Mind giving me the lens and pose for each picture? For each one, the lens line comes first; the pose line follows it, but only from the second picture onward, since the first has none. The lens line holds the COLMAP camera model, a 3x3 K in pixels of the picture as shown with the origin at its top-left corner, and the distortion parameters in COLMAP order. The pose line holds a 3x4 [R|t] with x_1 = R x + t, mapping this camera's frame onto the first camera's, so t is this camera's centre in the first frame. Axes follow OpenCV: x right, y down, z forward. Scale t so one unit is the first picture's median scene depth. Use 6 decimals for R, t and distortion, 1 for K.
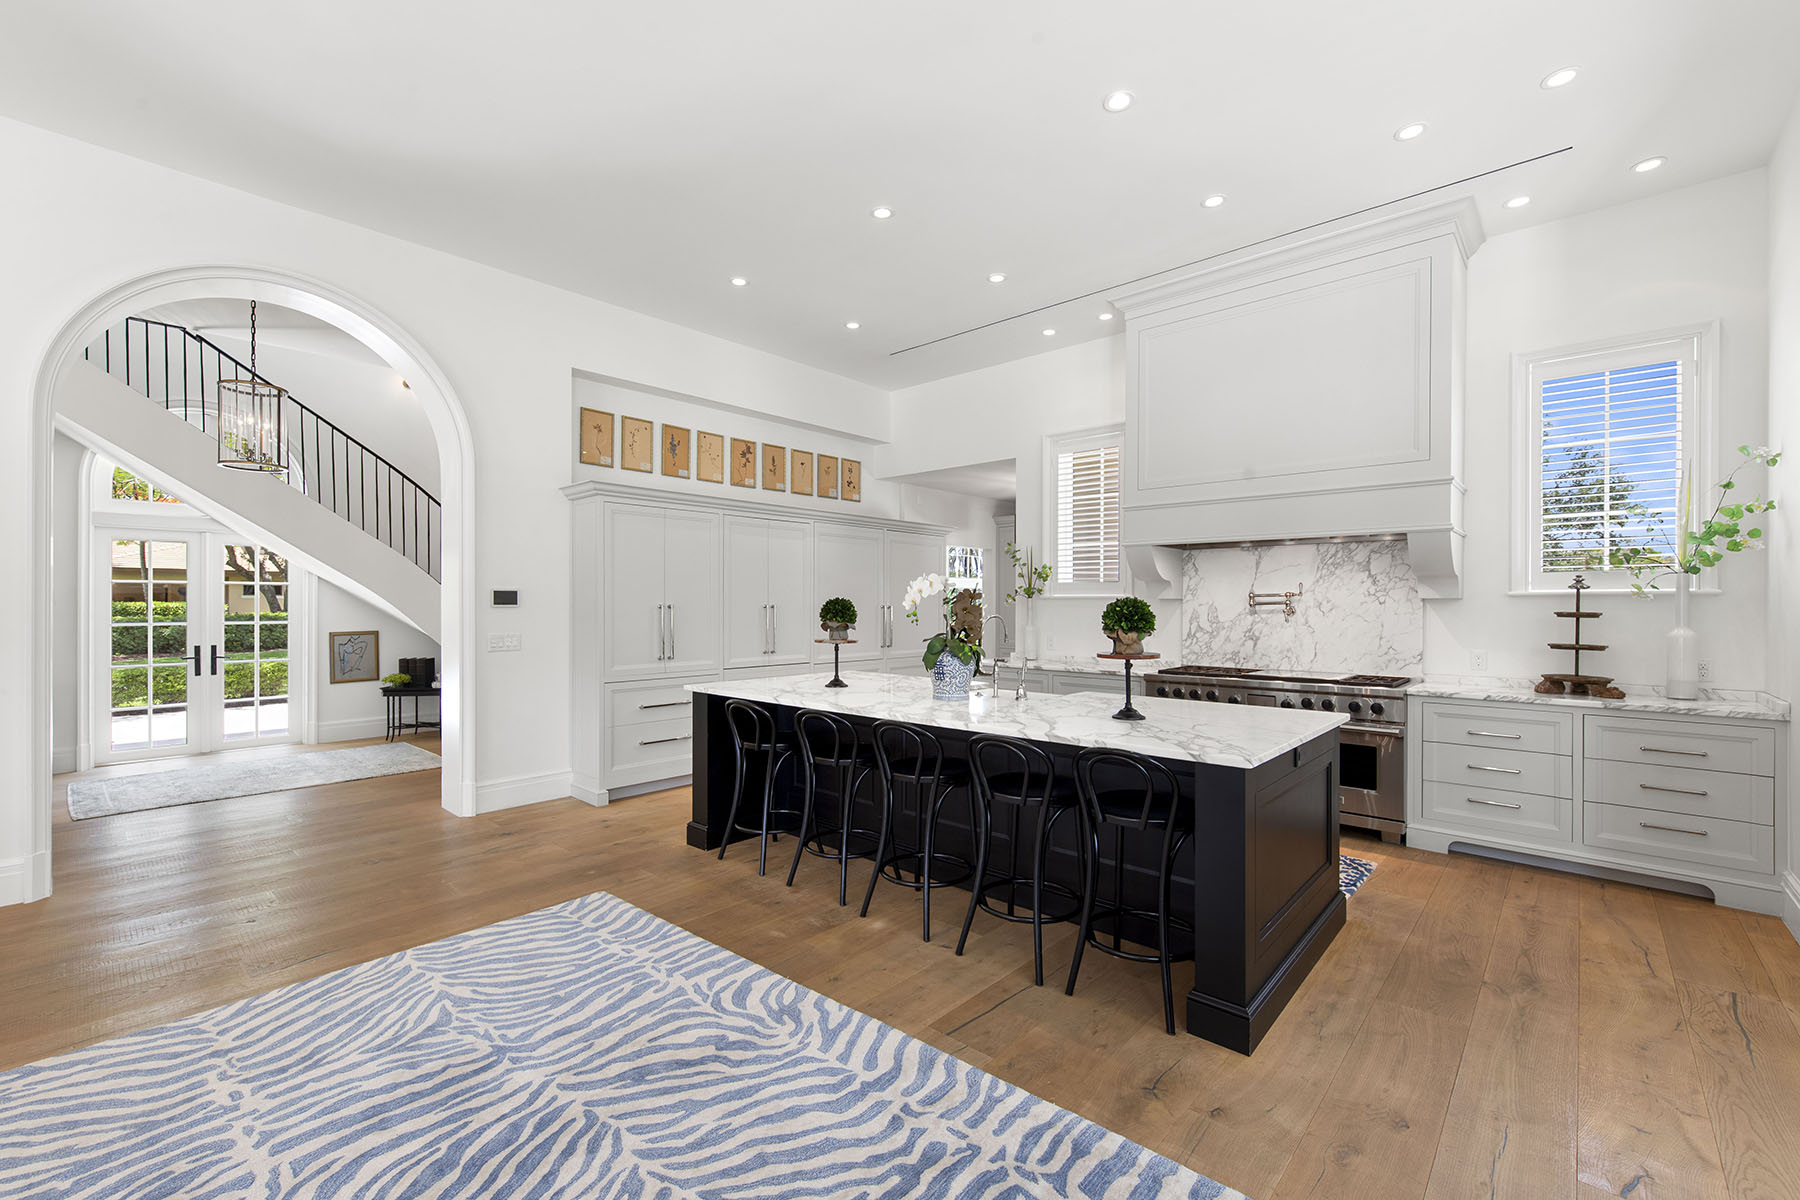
lens RADIAL K [[752.3, 0, 881.7], [0, 752.3, 605.8], [0, 0, 1]] dist [0.008585, -0.000956]
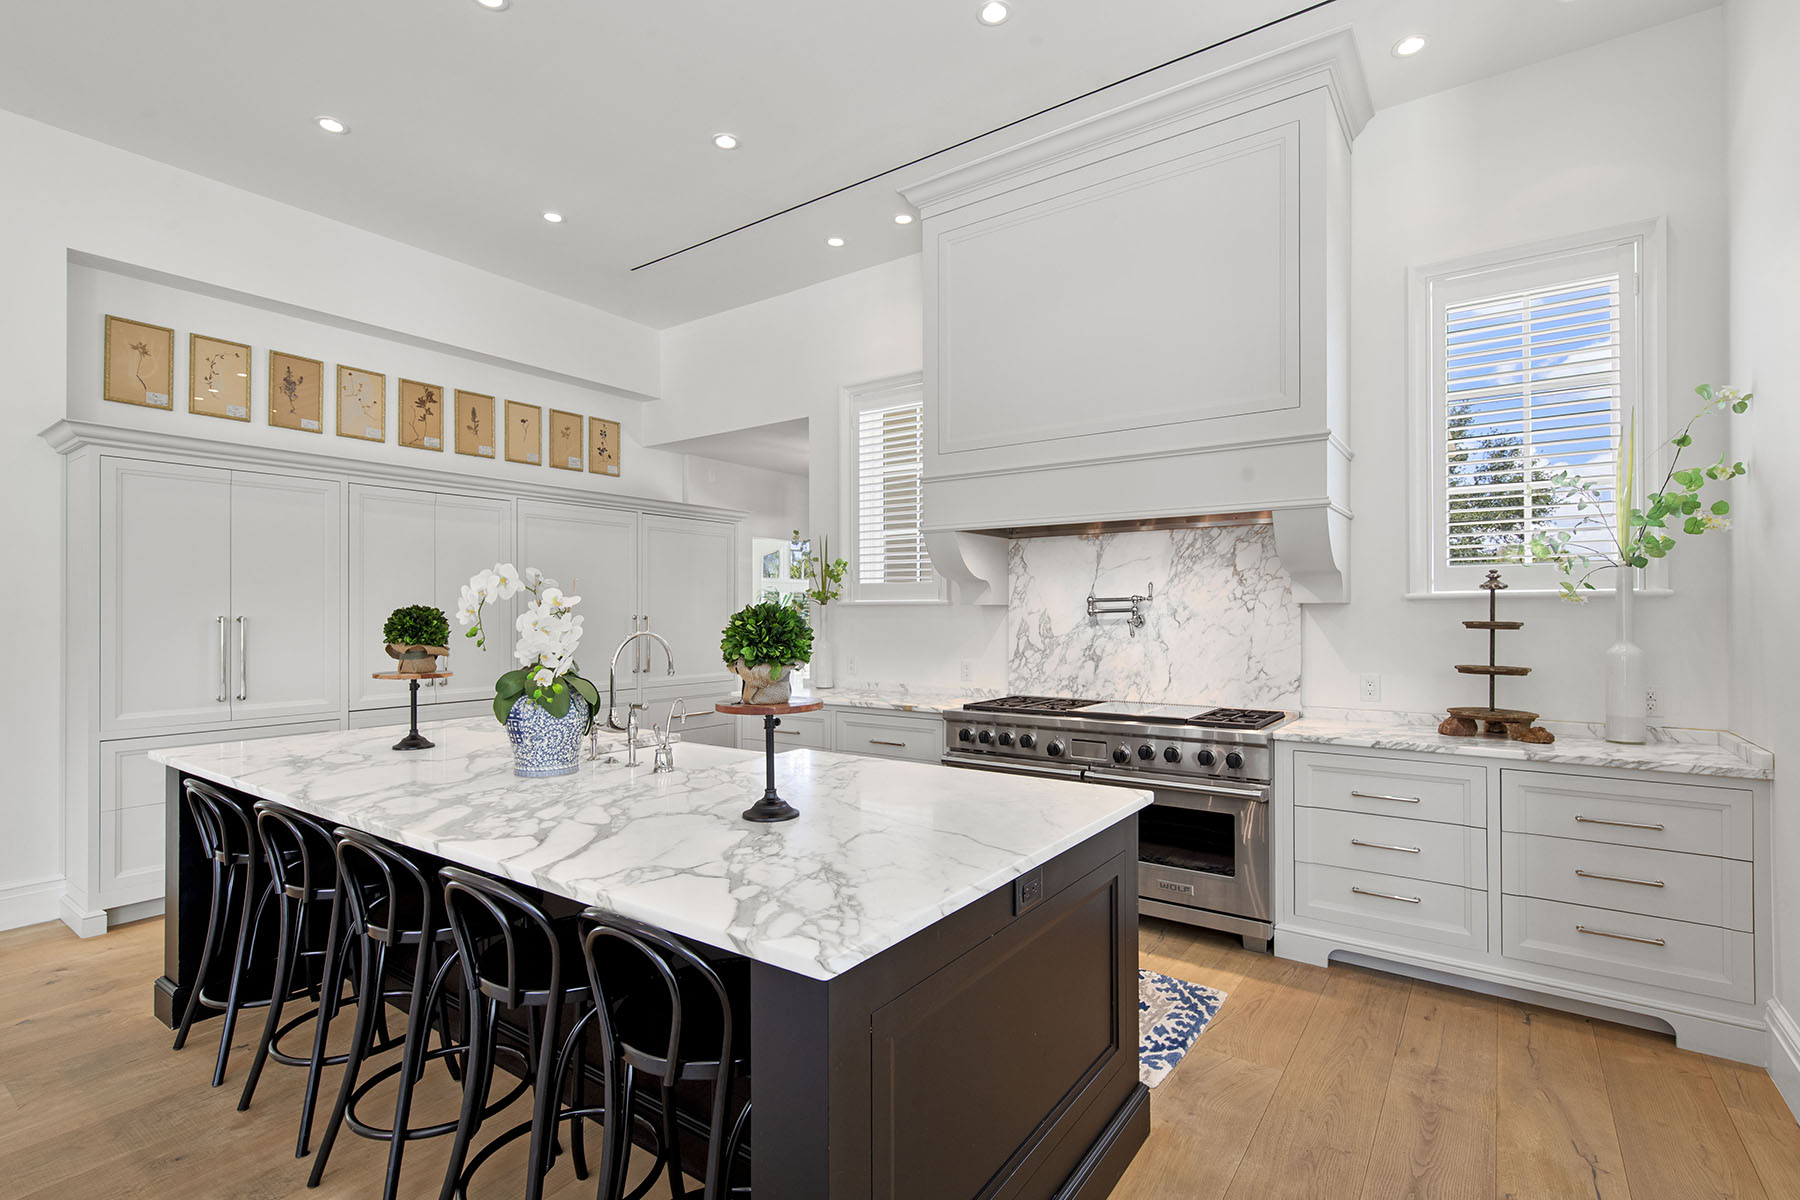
lens RADIAL K [[847.8, 0, 875.0], [0, 847.8, 608.9], [0, 0, 1]] dist [0.004951, 0.000299]
pose [[0.993753, -0.004036, 0.111532, 0.231290], [0.004737, 0.999971, -0.006027, -0.001379], [-0.111505, 0.006518, 0.993743, 0.246684]]
